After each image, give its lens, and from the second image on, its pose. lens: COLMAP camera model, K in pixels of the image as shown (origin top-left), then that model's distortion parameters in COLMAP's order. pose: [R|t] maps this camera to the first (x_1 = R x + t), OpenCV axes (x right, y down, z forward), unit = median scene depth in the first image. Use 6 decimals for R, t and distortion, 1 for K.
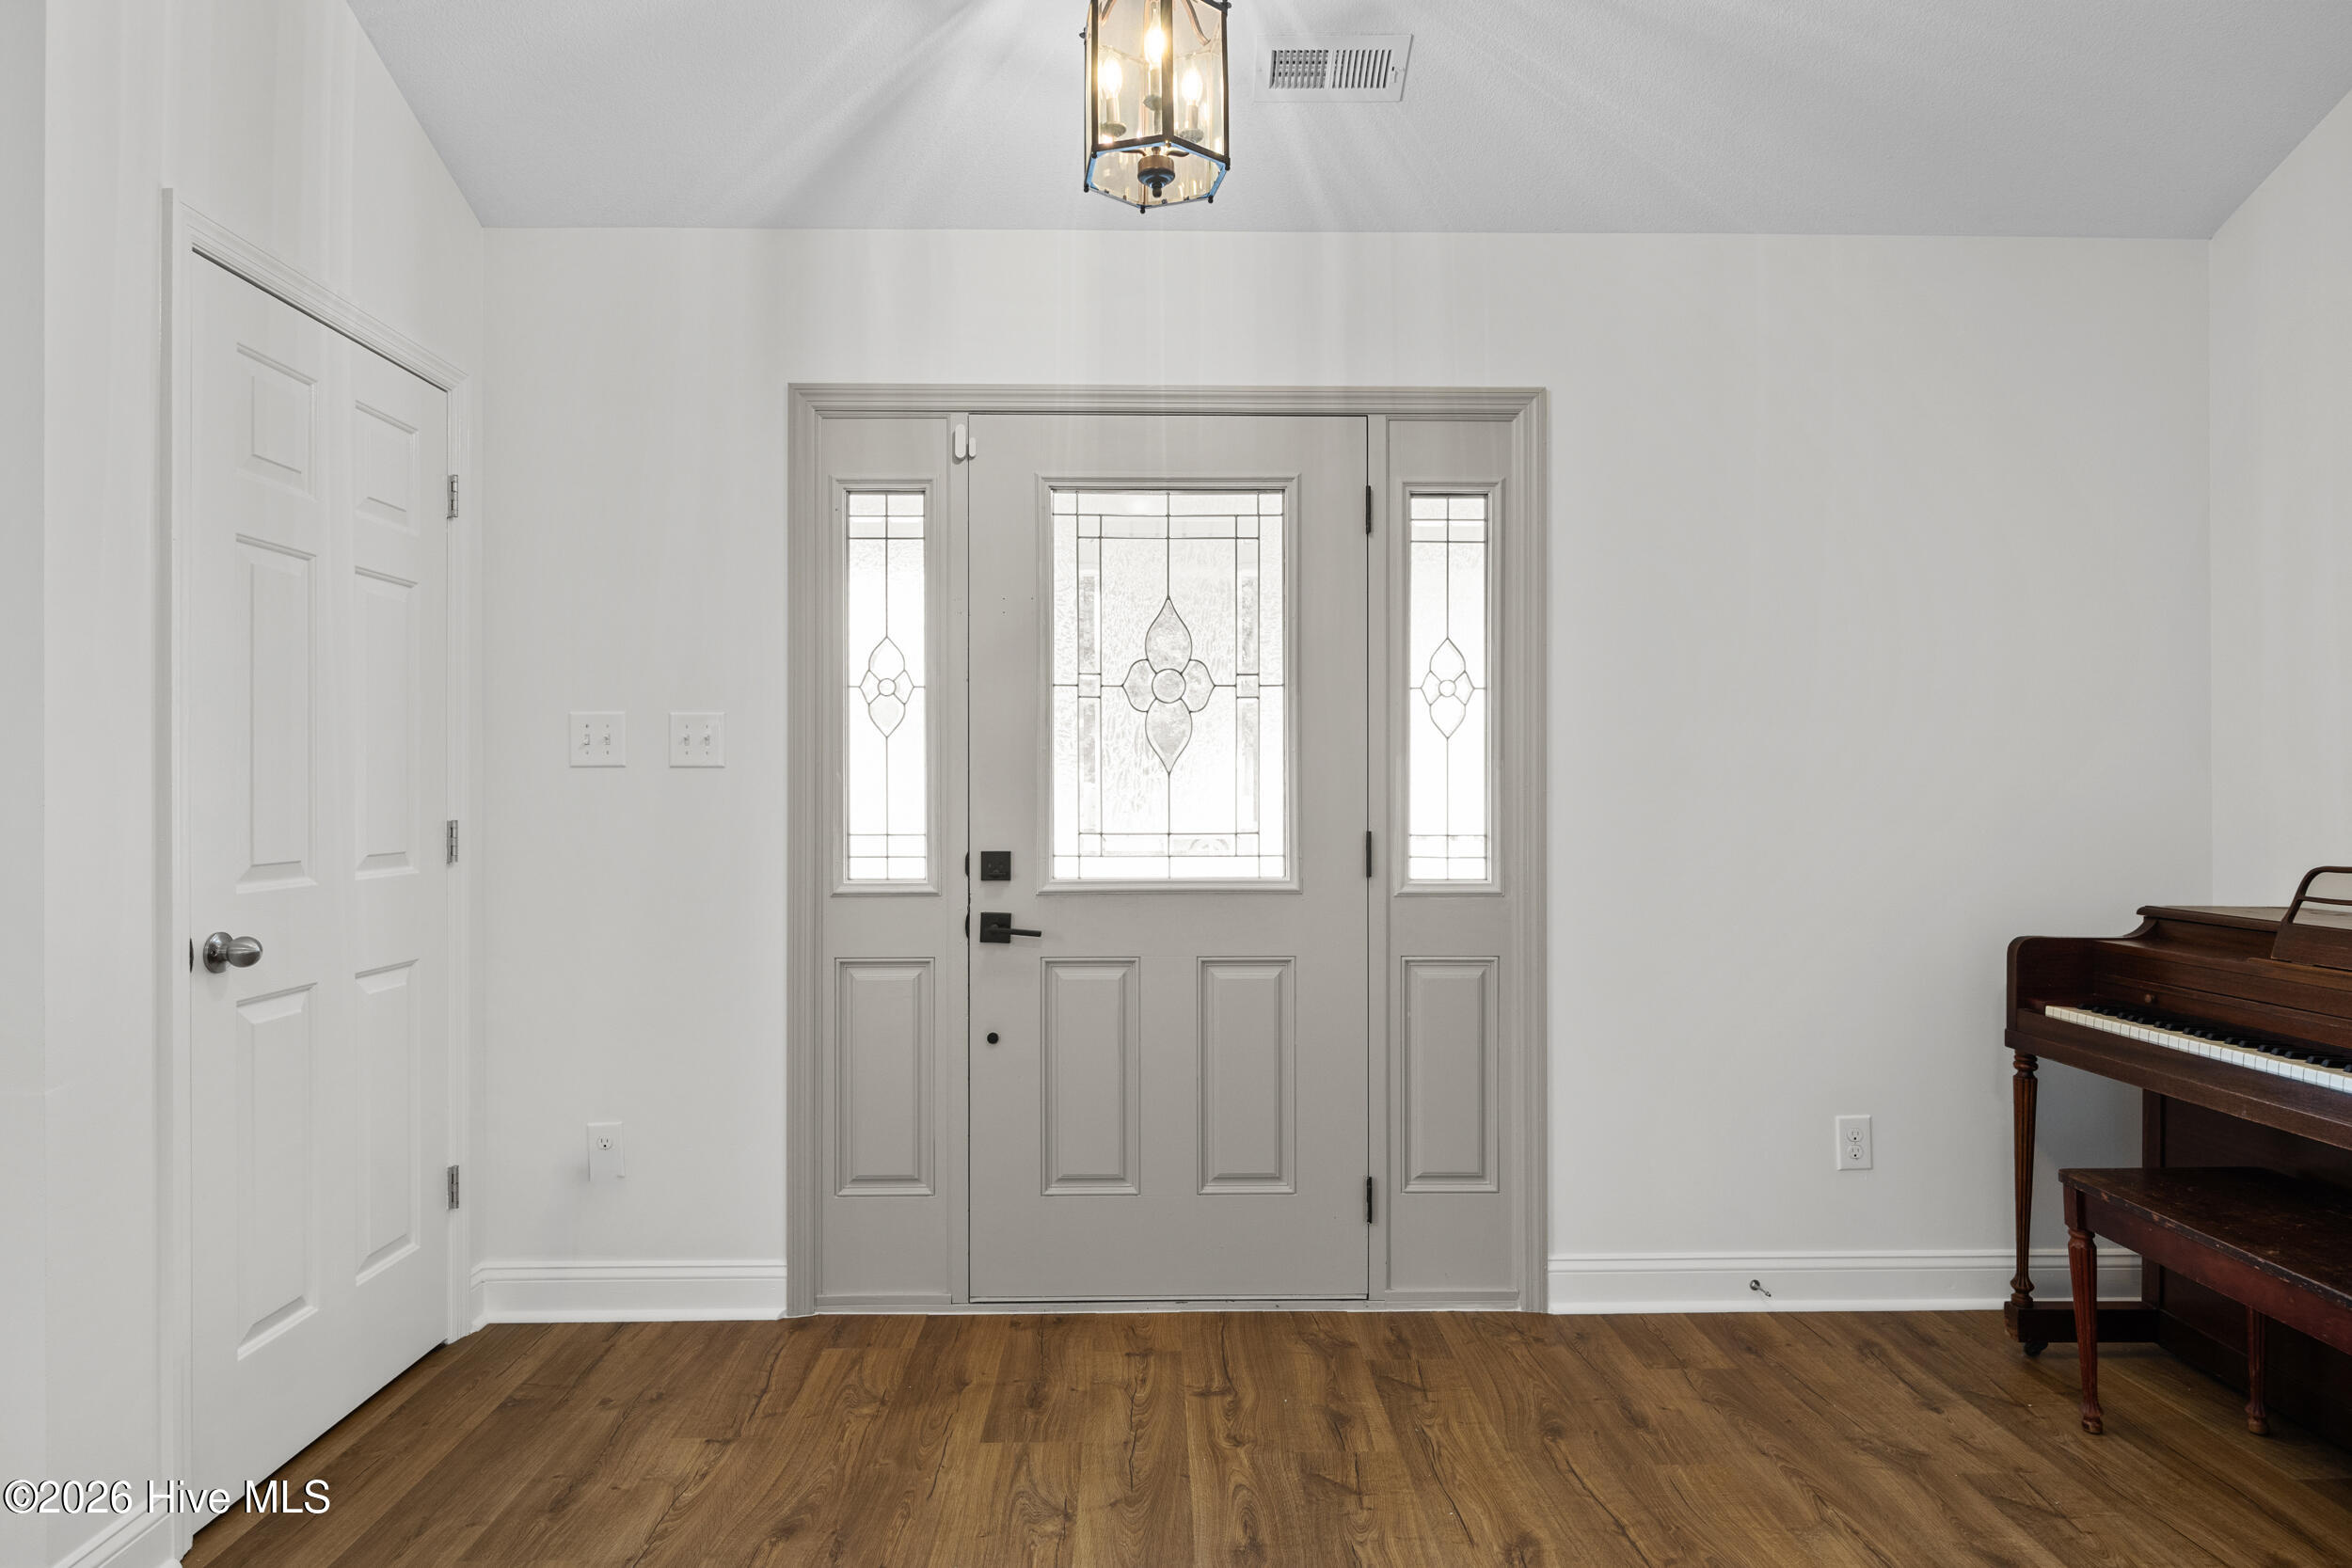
lens RADIAL K [[1284.5, 0, 1165.2], [0, 1284.5, 786.3], [0, 0, 1]] dist [-0.001371, -0.002513]
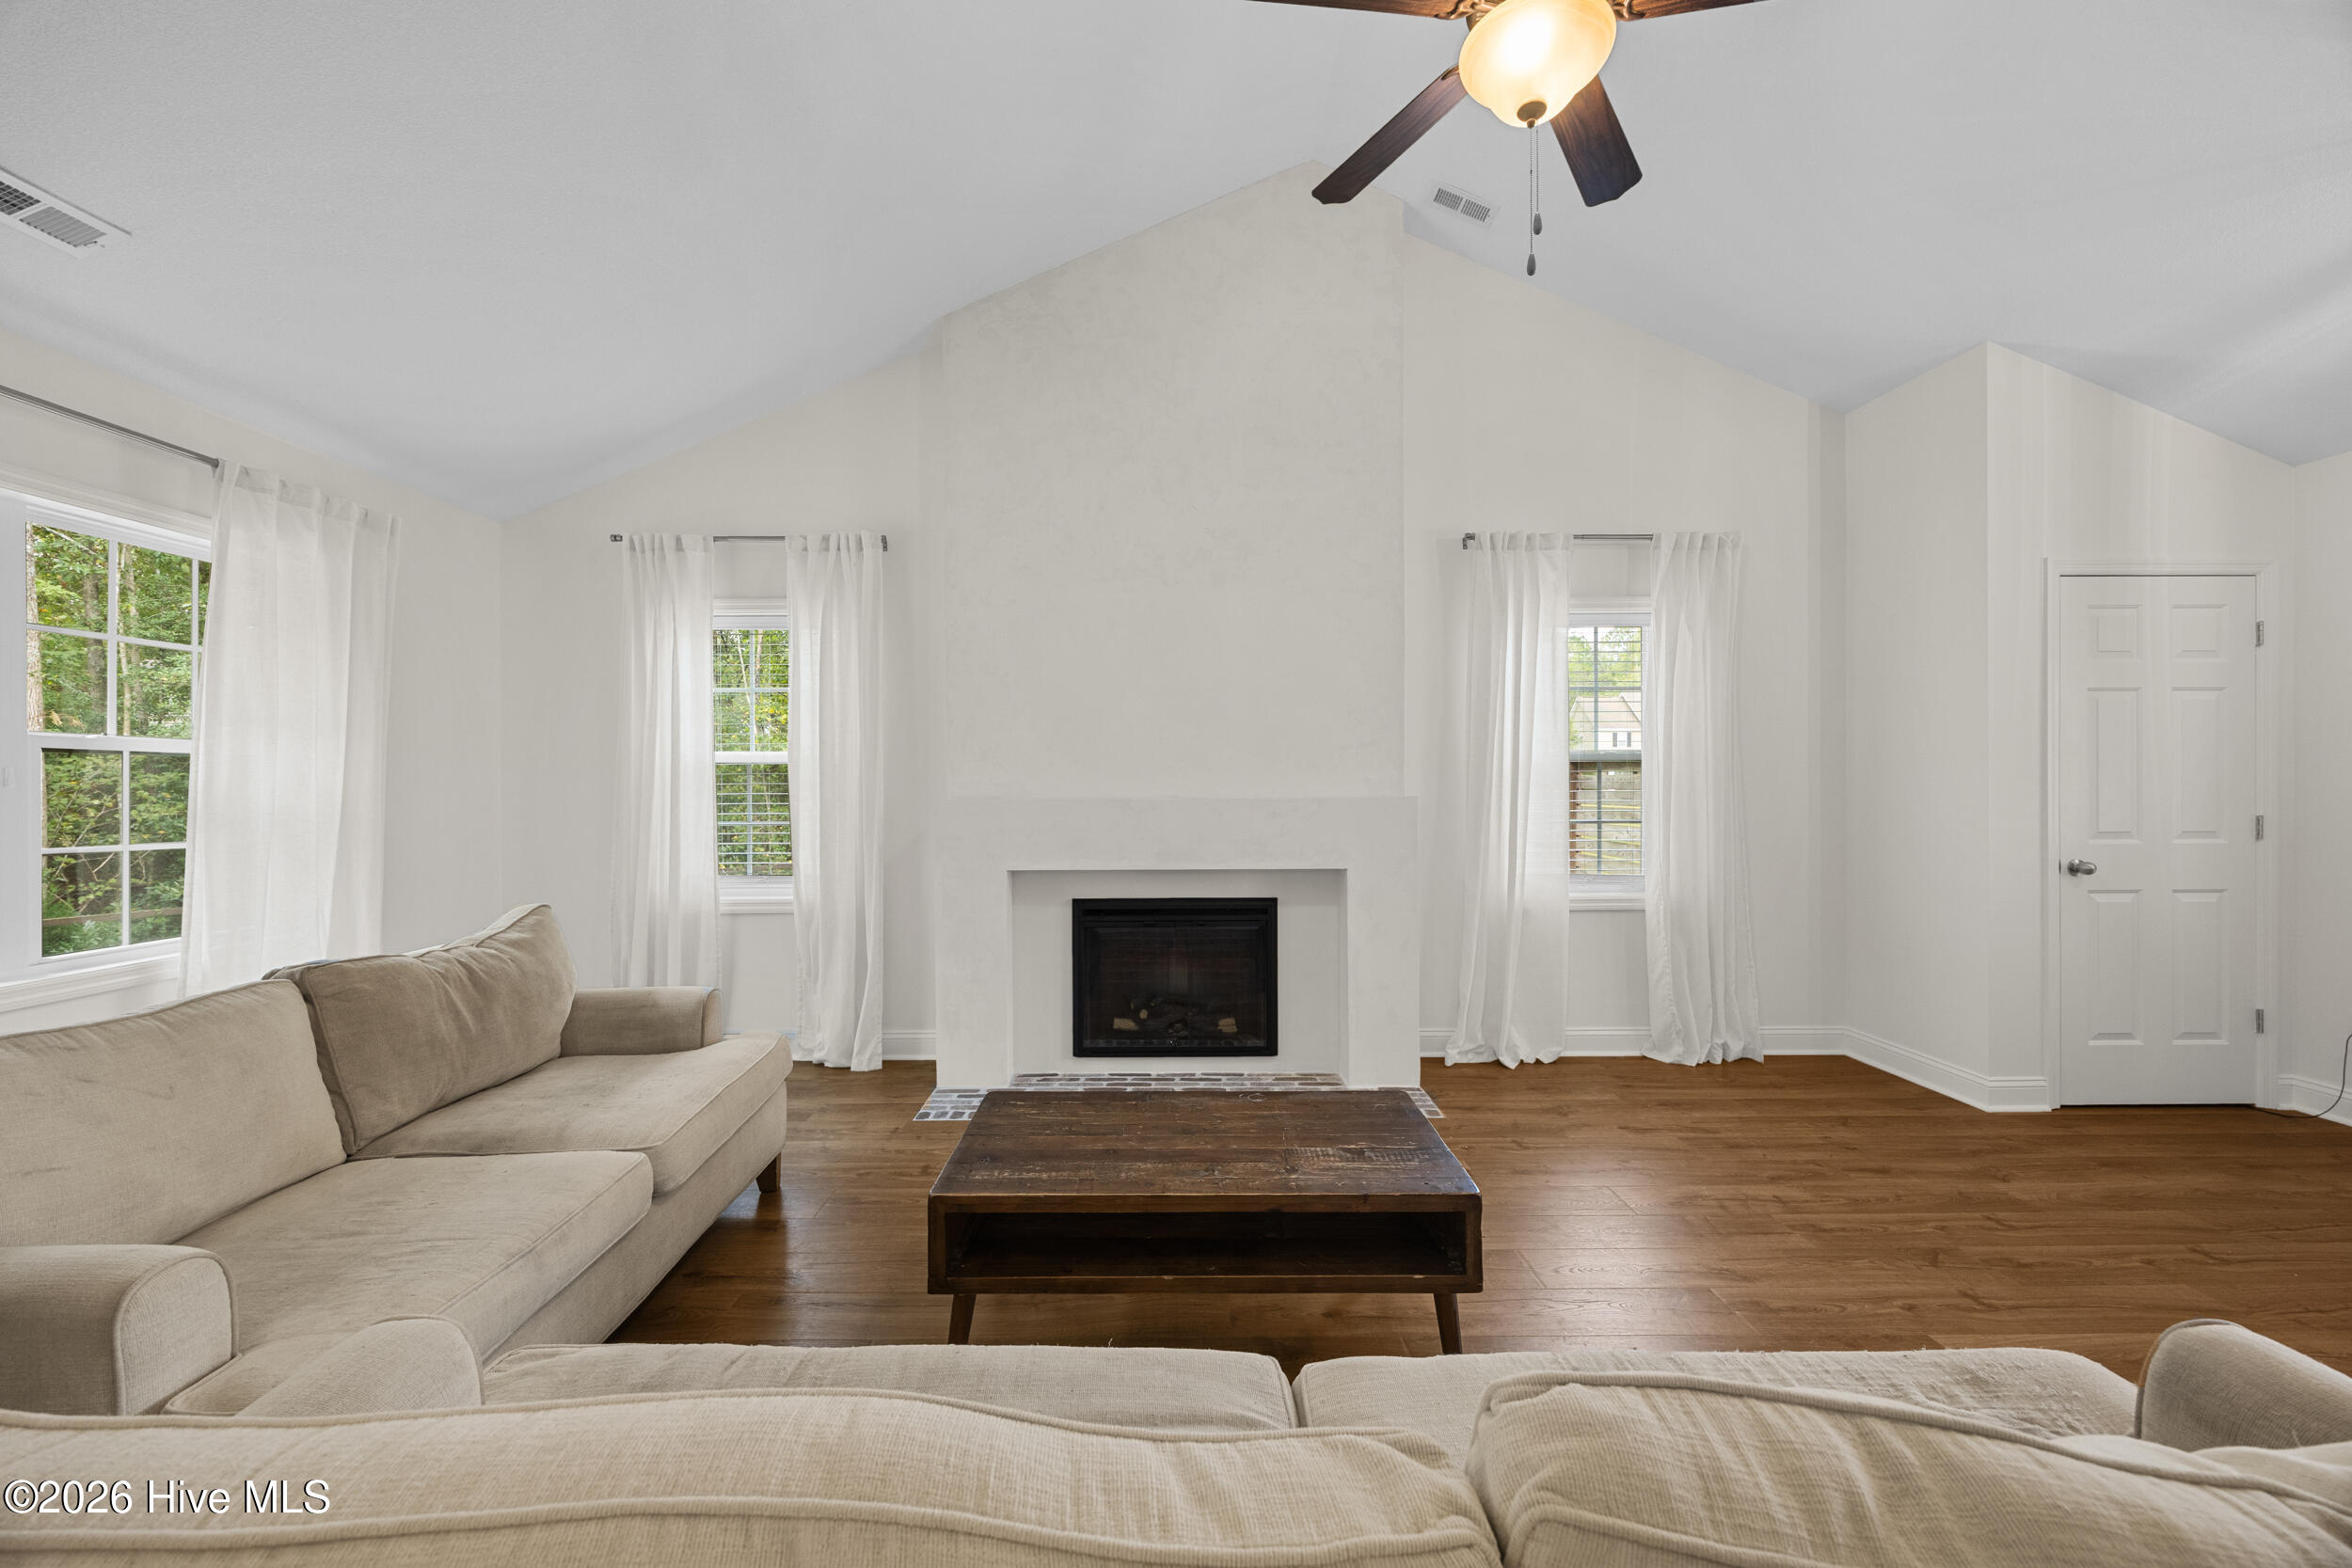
lens RADIAL K [[895.3, 0, 1170.5], [0, 895.3, 790.9], [0, 0, 1]] dist [-0.001541, 0.000373]
pose [[-0.010600, 0.007827, -0.999913, 0.663159], [0.008171, 0.999937, 0.007741, -0.027645], [0.999910, -0.008088, -0.010663, -0.467505]]
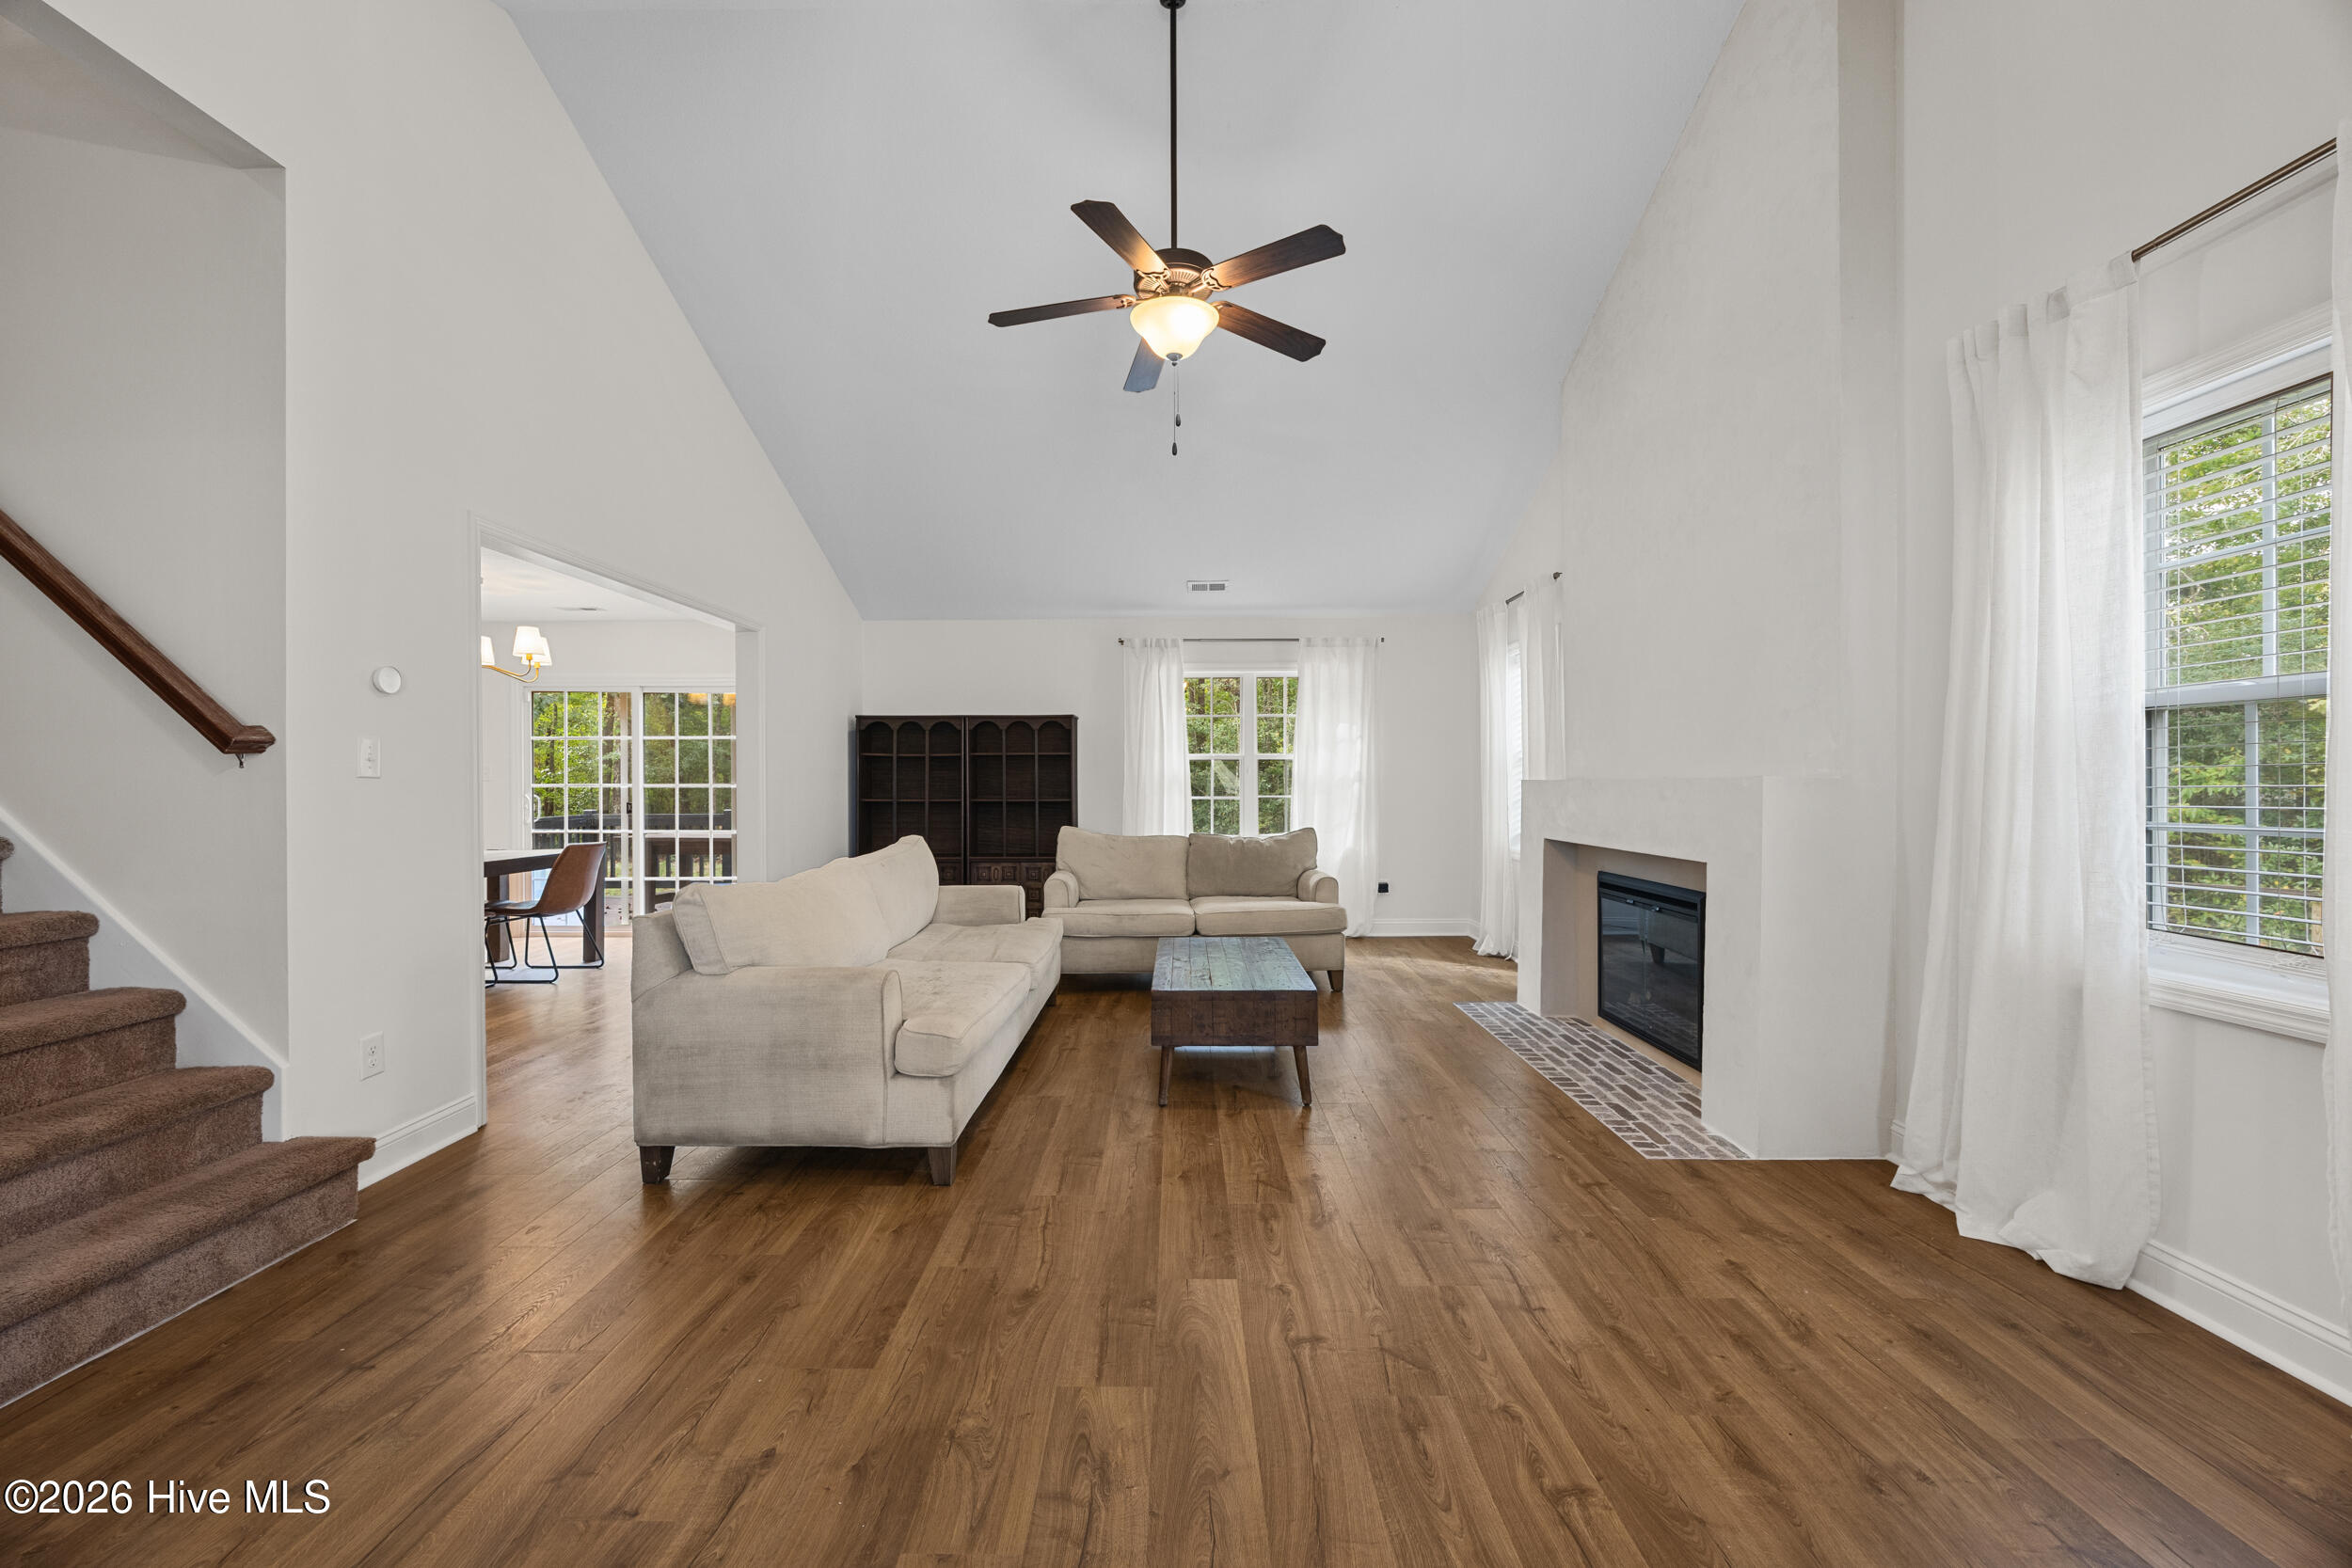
lens RADIAL K [[895.3, 0, 1169.4], [0, 895.3, 783.2], [0, 0, 1]] dist [-0.001541, 0.000373]
pose [[-0.999704, 0.003257, 0.024112, -0.002895], [0.003153, 0.999986, -0.004332, 0.003449], [-0.024125, -0.004254, -0.999700, 0.851347]]
